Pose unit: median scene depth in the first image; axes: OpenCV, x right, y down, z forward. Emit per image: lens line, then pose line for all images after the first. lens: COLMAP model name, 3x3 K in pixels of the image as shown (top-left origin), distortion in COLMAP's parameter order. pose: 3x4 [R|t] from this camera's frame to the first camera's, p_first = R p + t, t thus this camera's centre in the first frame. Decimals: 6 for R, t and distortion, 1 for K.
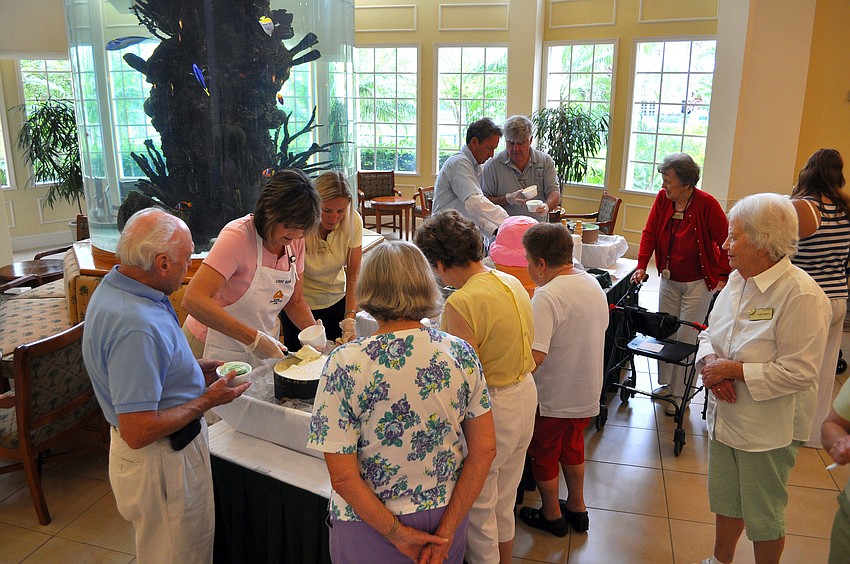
lens RADIAL K [[711.4, 0, 425.0], [0, 711.4, 282.0], [0, 0, 1]] dist [-0.064568, 0.001766]
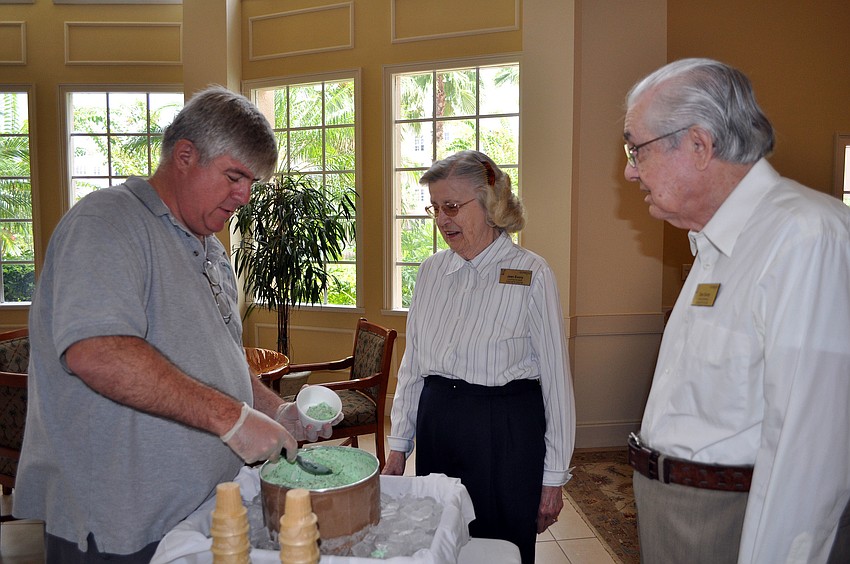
lens RADIAL K [[711.4, 0, 425.0], [0, 711.4, 282.0], [0, 0, 1]] dist [-0.064568, 0.001766]
pose [[0.936868, -0.045768, 0.346675, 0.100243], [0.104745, 0.982606, -0.153344, -0.058660], [-0.333627, 0.179976, 0.925366, 0.423688]]
